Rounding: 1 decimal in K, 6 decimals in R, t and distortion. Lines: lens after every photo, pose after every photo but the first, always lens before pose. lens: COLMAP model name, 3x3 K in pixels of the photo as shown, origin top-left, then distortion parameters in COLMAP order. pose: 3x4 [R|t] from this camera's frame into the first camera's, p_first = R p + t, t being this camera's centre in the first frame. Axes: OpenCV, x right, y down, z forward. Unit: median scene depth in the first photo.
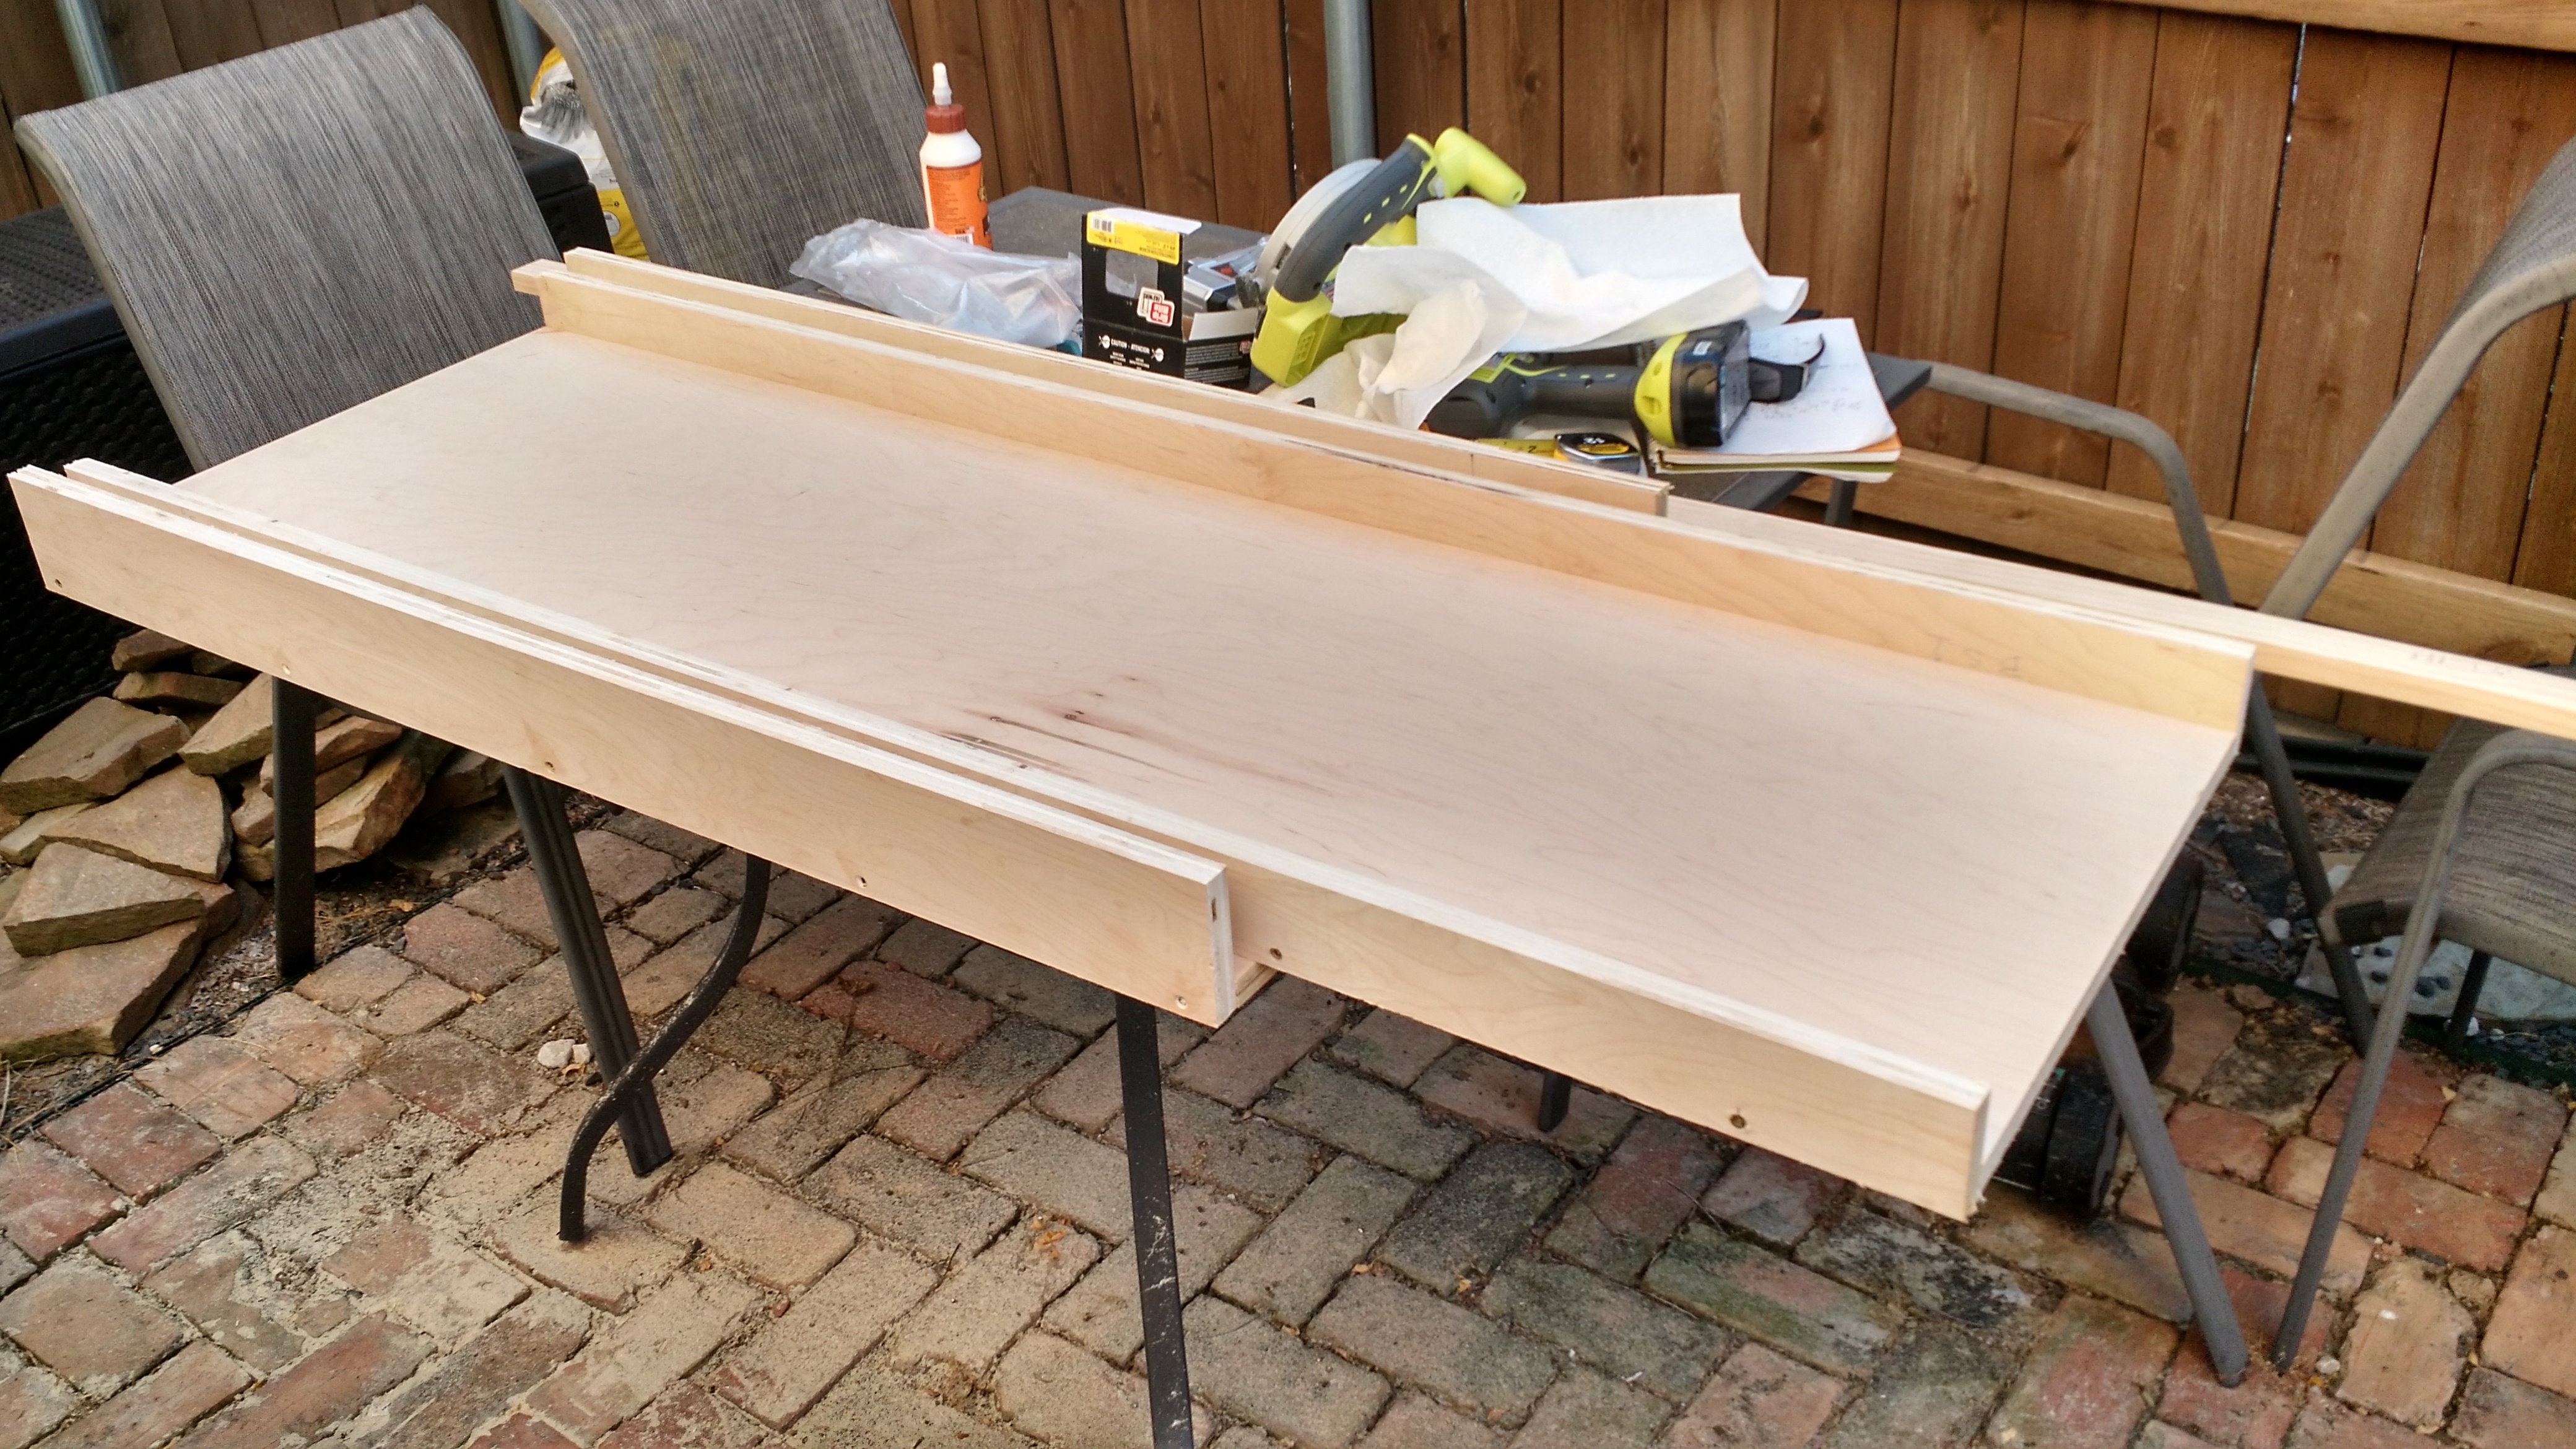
lens RADIAL K [[2363.0, 0, 1193.5], [0, 2363.0, 731.0], [0, 0, 1]] dist [0.175213, -0.334790]
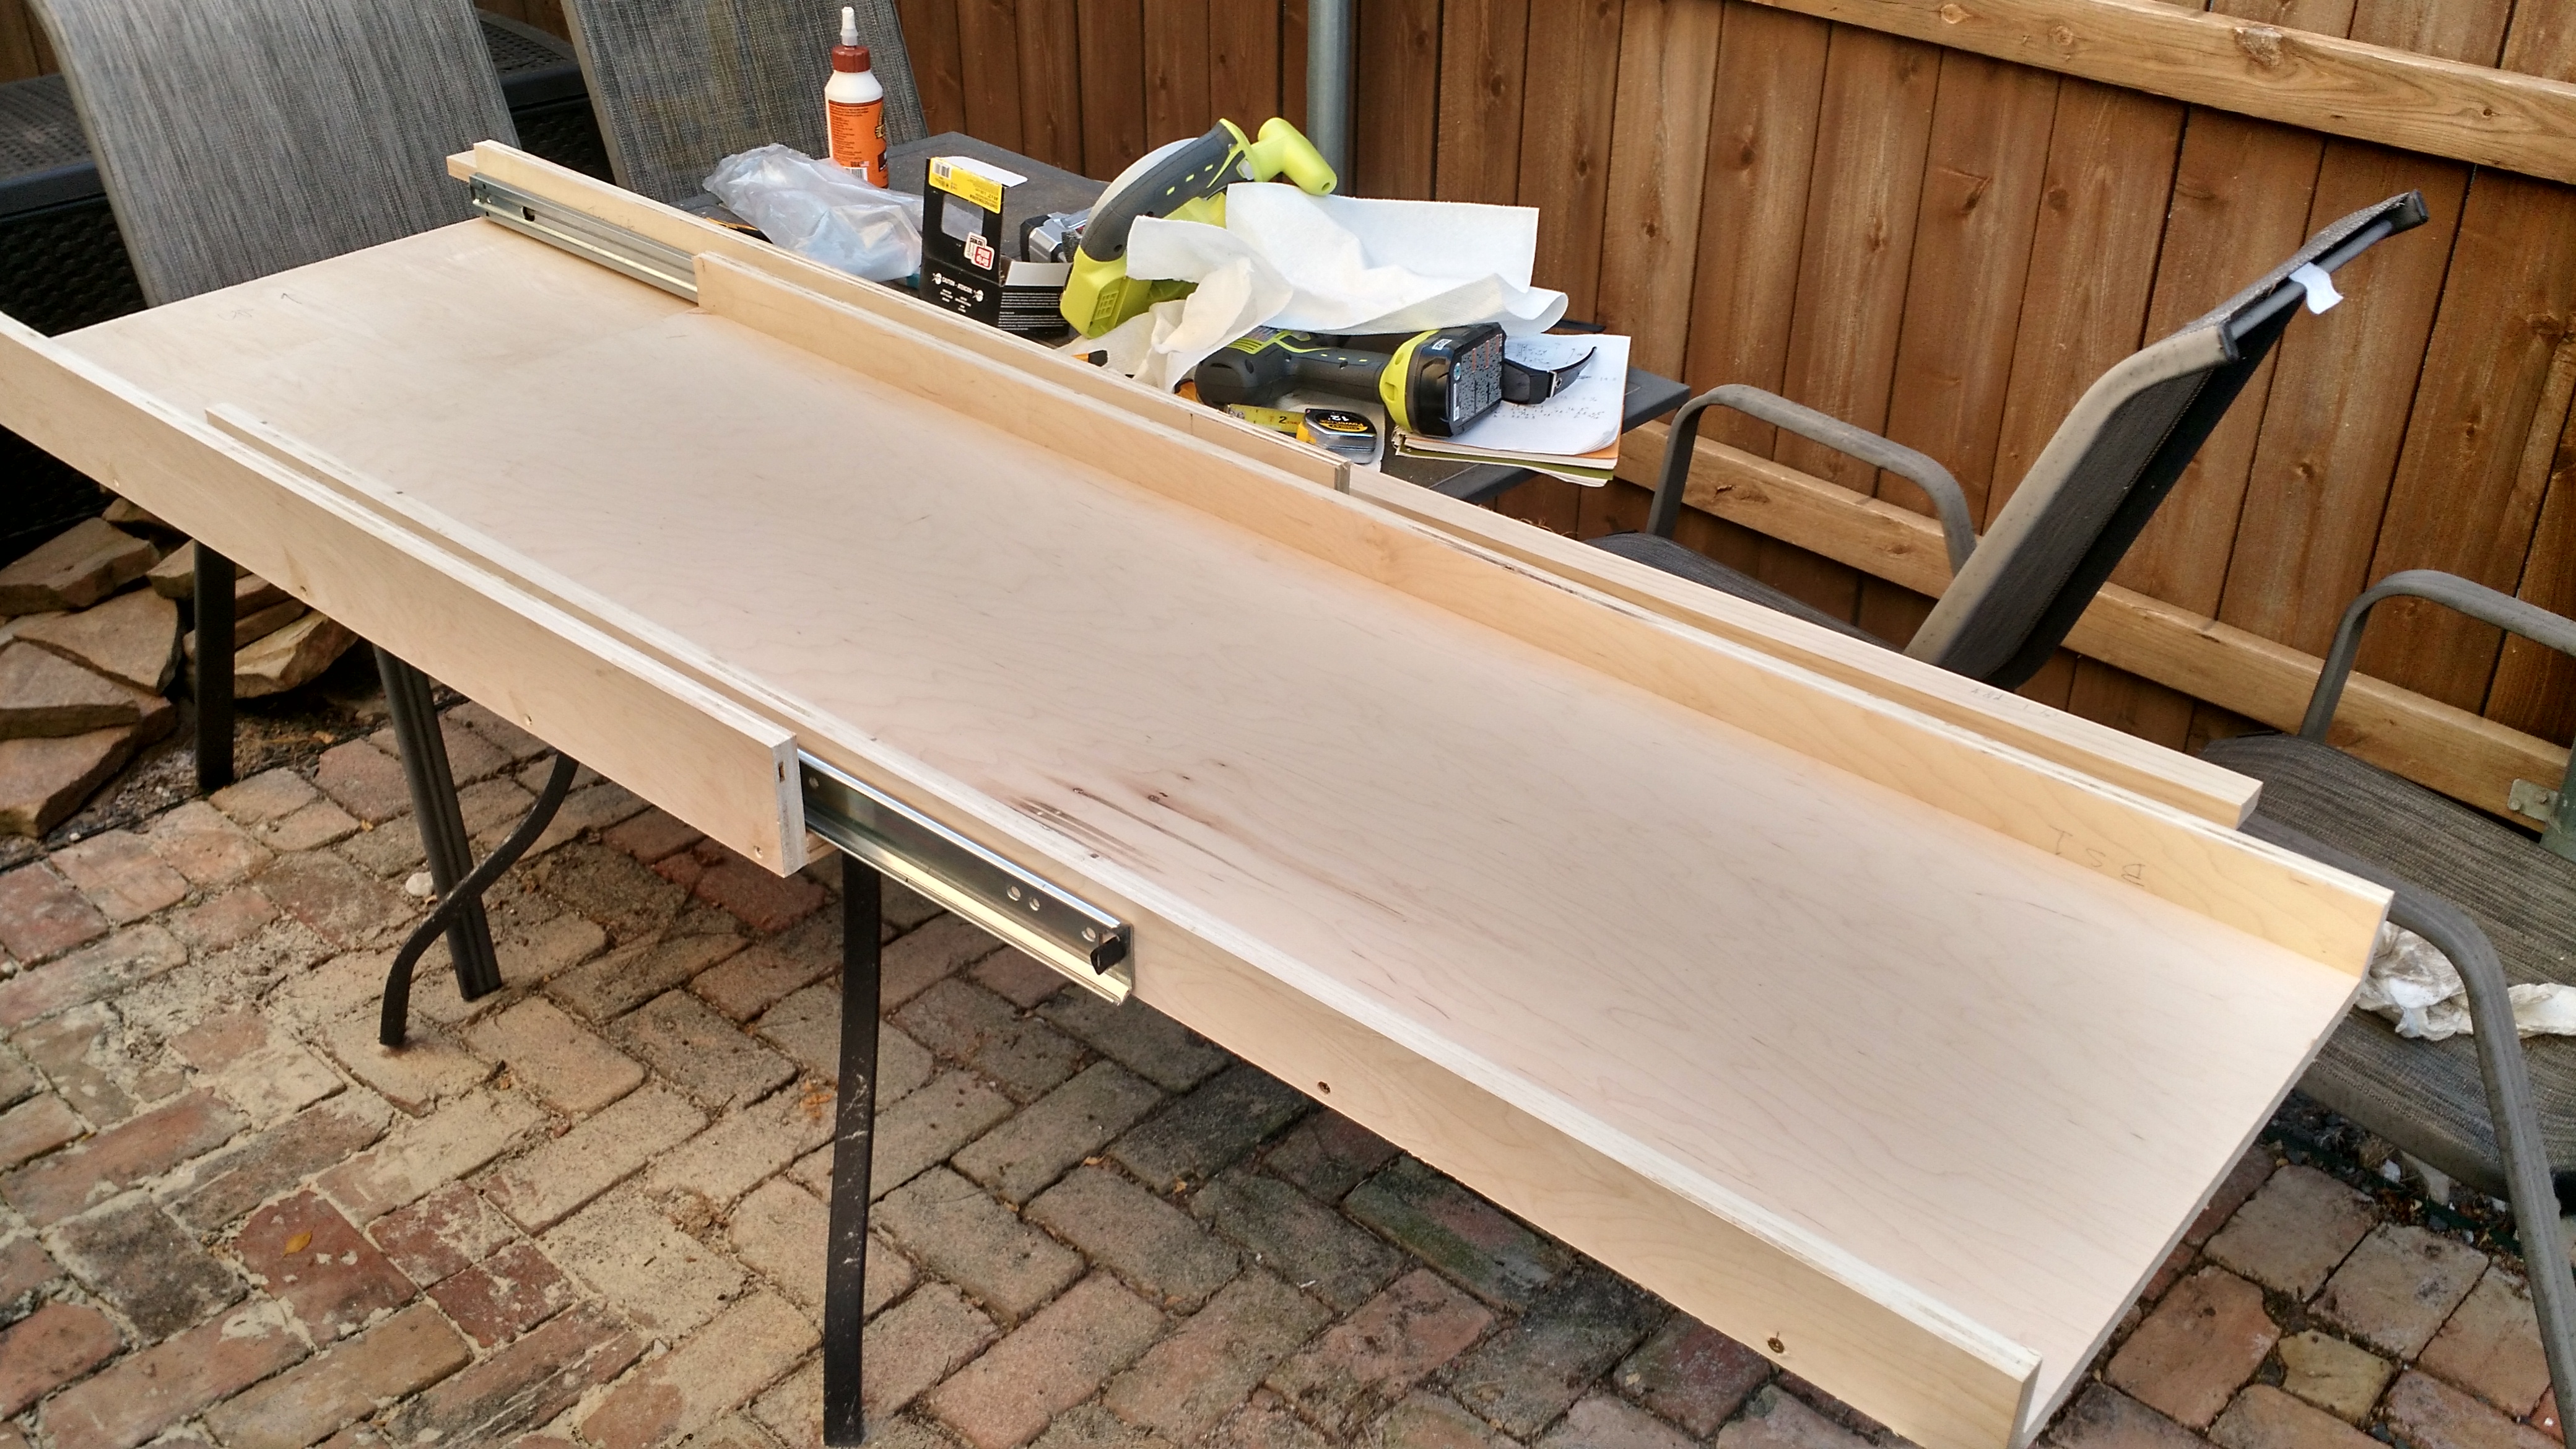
lens RADIAL K [[2363.0, 0, 1193.5], [0, 2363.0, 731.0], [0, 0, 1]] dist [0.175213, -0.334790]
pose [[0.991298, 0.117037, -0.060262, 0.148177], [-0.116227, 0.993081, 0.016774, 0.007473], [0.061808, -0.009624, 0.998042, -0.068330]]
